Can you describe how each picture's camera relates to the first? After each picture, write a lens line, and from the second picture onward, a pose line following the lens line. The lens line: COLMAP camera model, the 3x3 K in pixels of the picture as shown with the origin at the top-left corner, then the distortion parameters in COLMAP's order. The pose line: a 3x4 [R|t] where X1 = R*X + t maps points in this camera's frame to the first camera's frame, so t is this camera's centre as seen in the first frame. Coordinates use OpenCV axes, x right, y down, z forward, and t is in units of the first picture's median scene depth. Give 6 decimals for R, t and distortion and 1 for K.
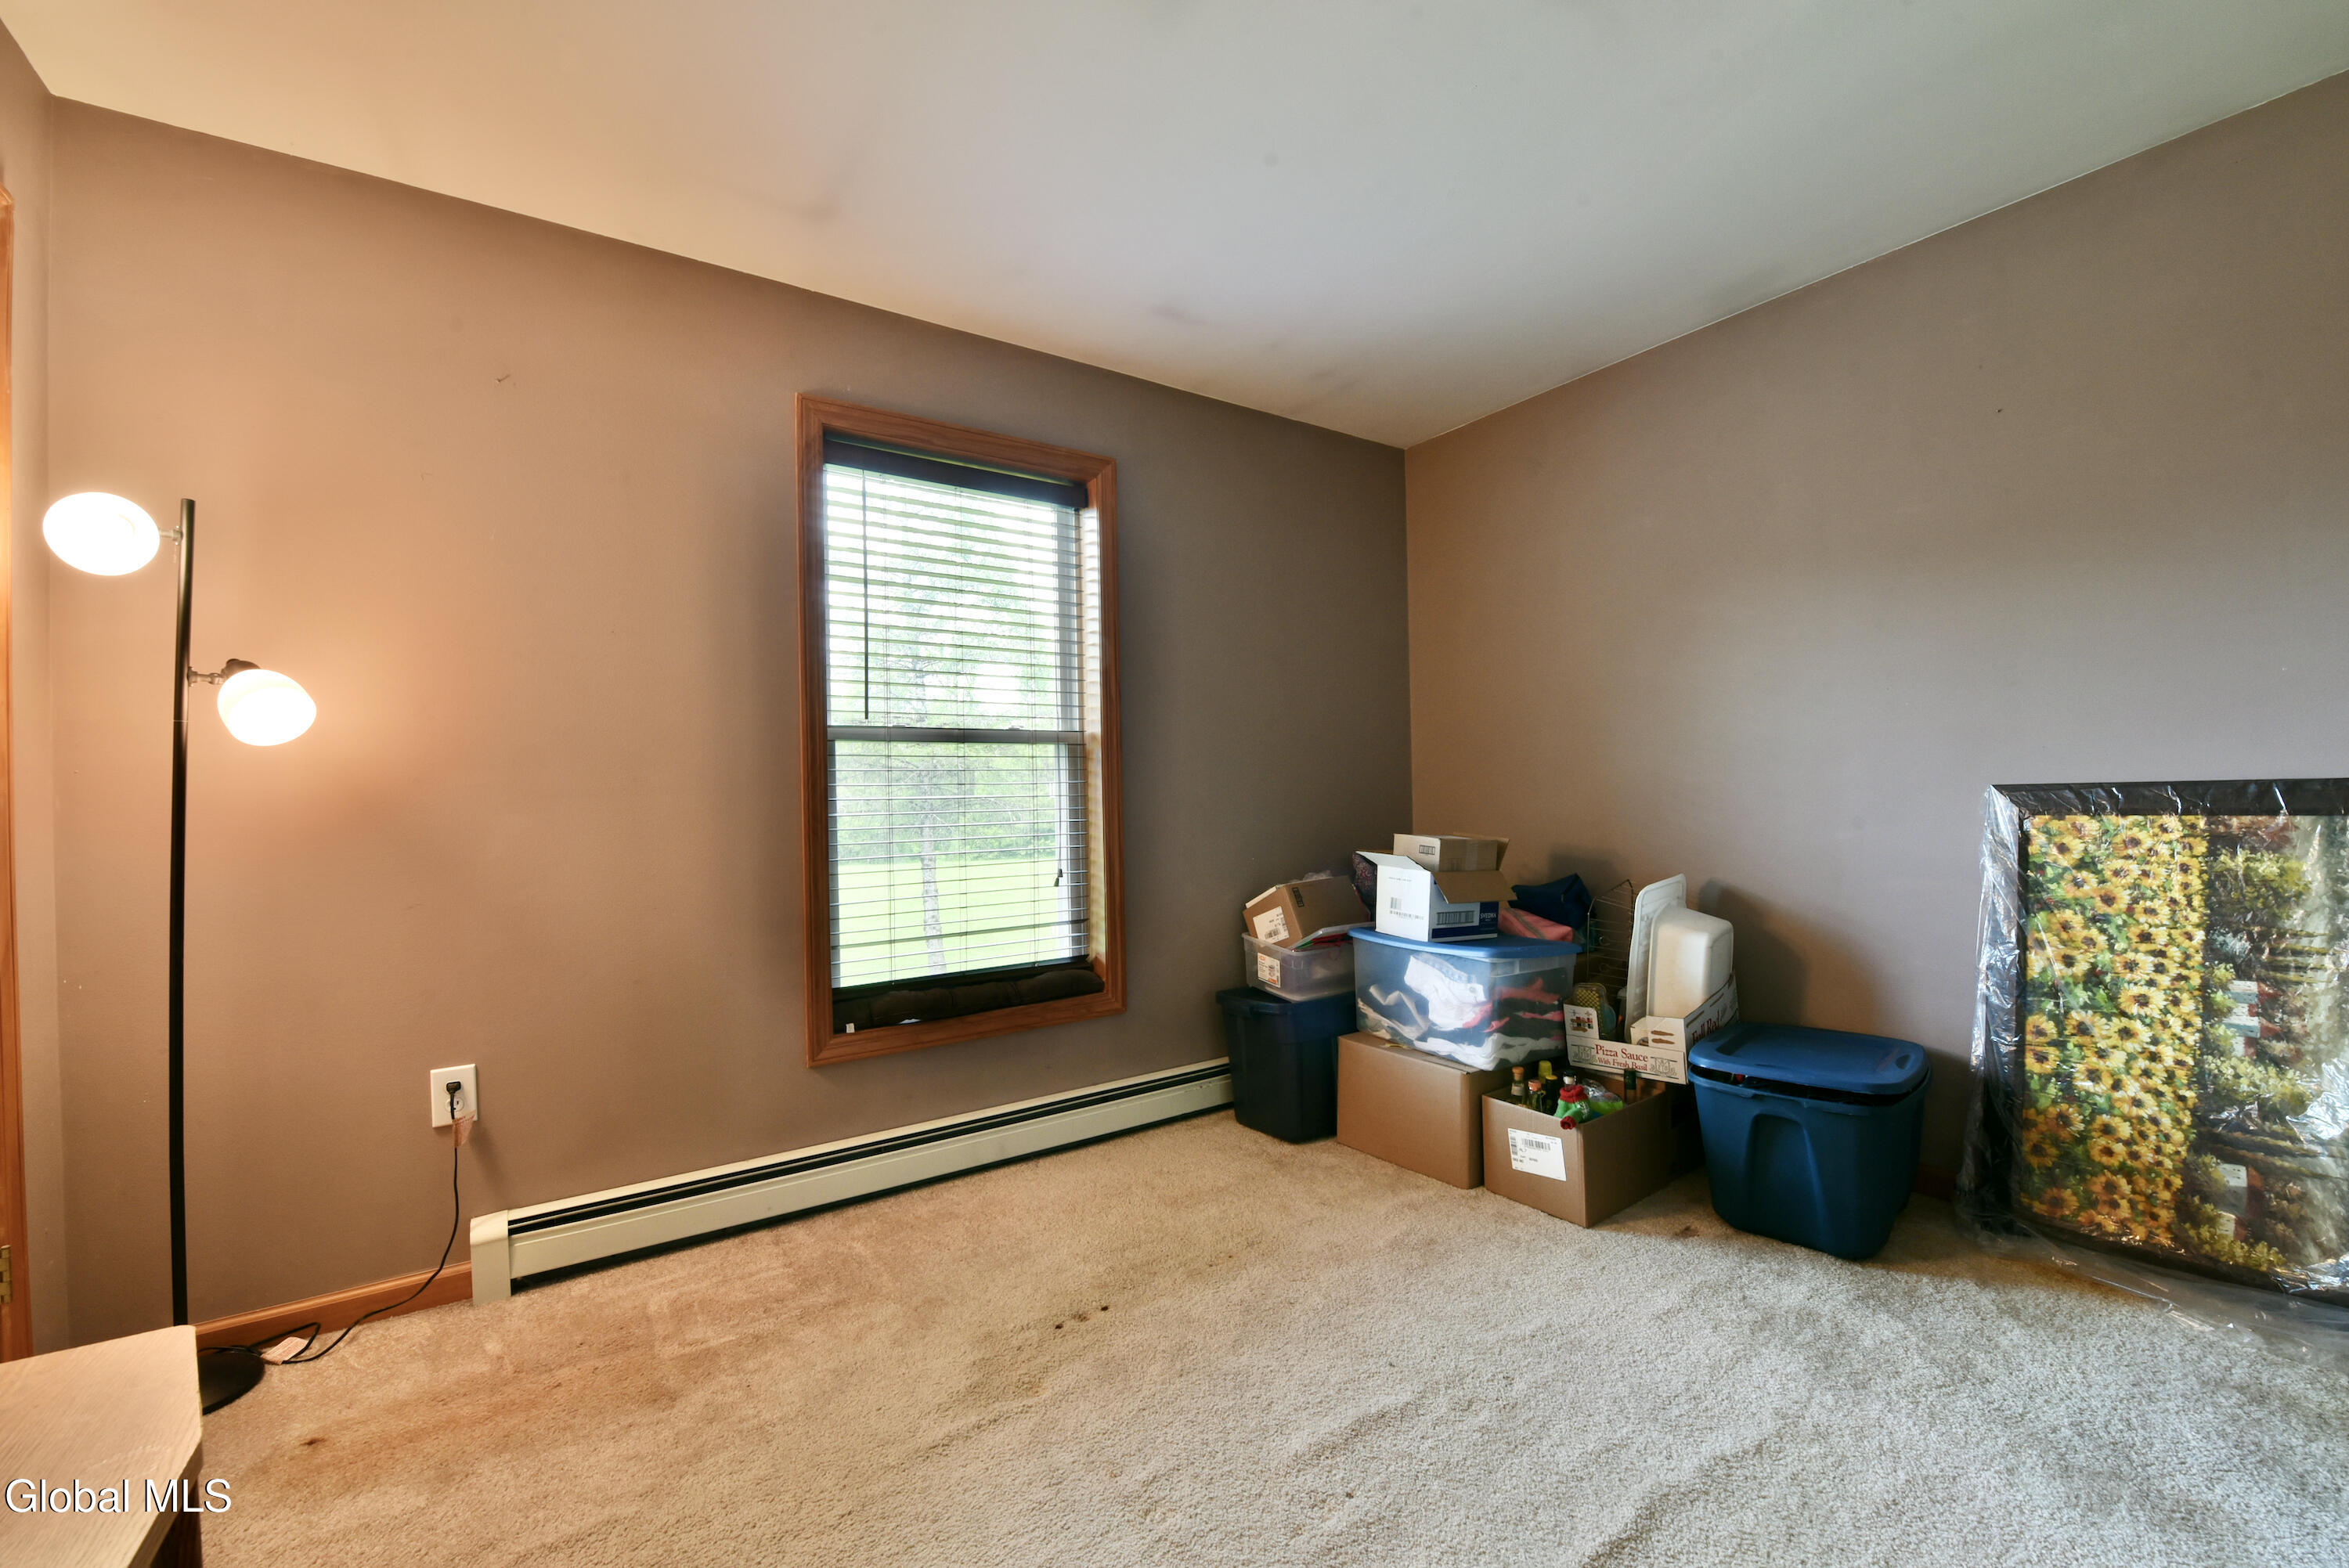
lens RADIAL K [[951.8, 0, 1174.5], [0, 951.8, 784.0], [0, 0, 1]] dist [0.000930, 0.000120]
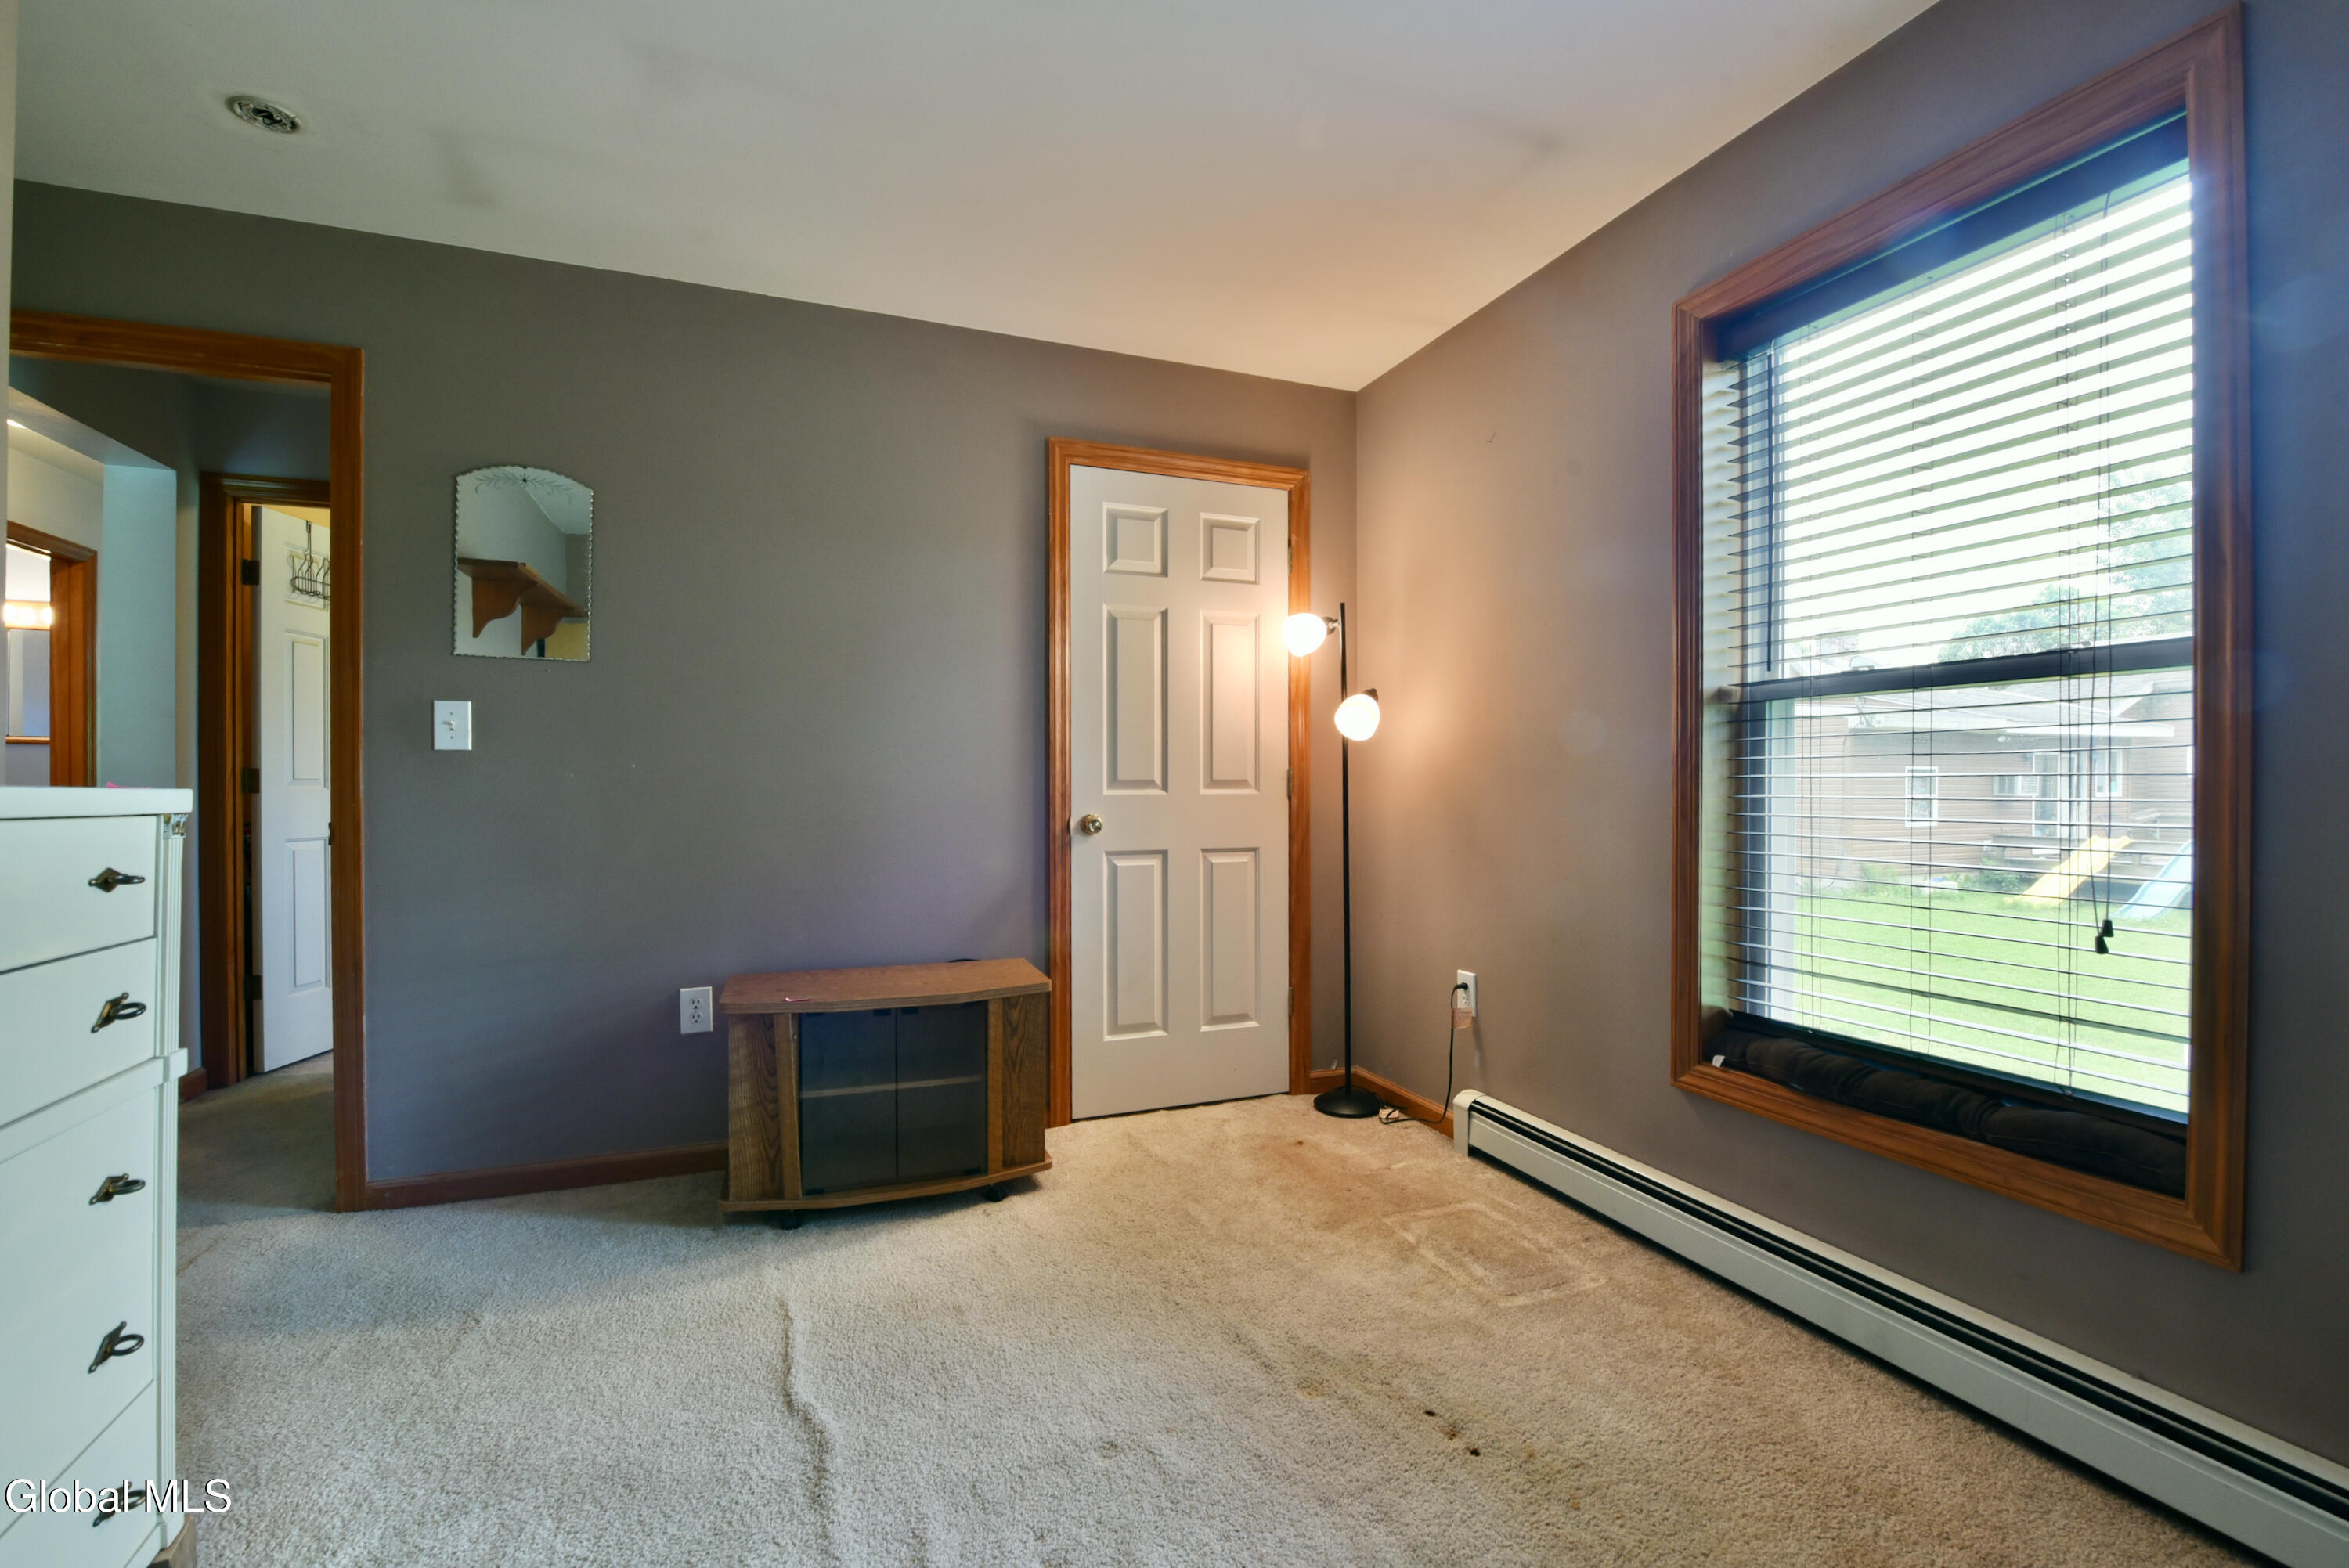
lens RADIAL K [[980.3, 0, 1158.1], [0, 980.3, 790.7], [0, 0, 1]] dist [-0.021792, 0.000163]
pose [[-0.222678, 0.019240, -0.974702, 0.673623], [0.004053, 0.999815, 0.018810, 0.013820], [0.974884, 0.000238, -0.222715, 0.873842]]
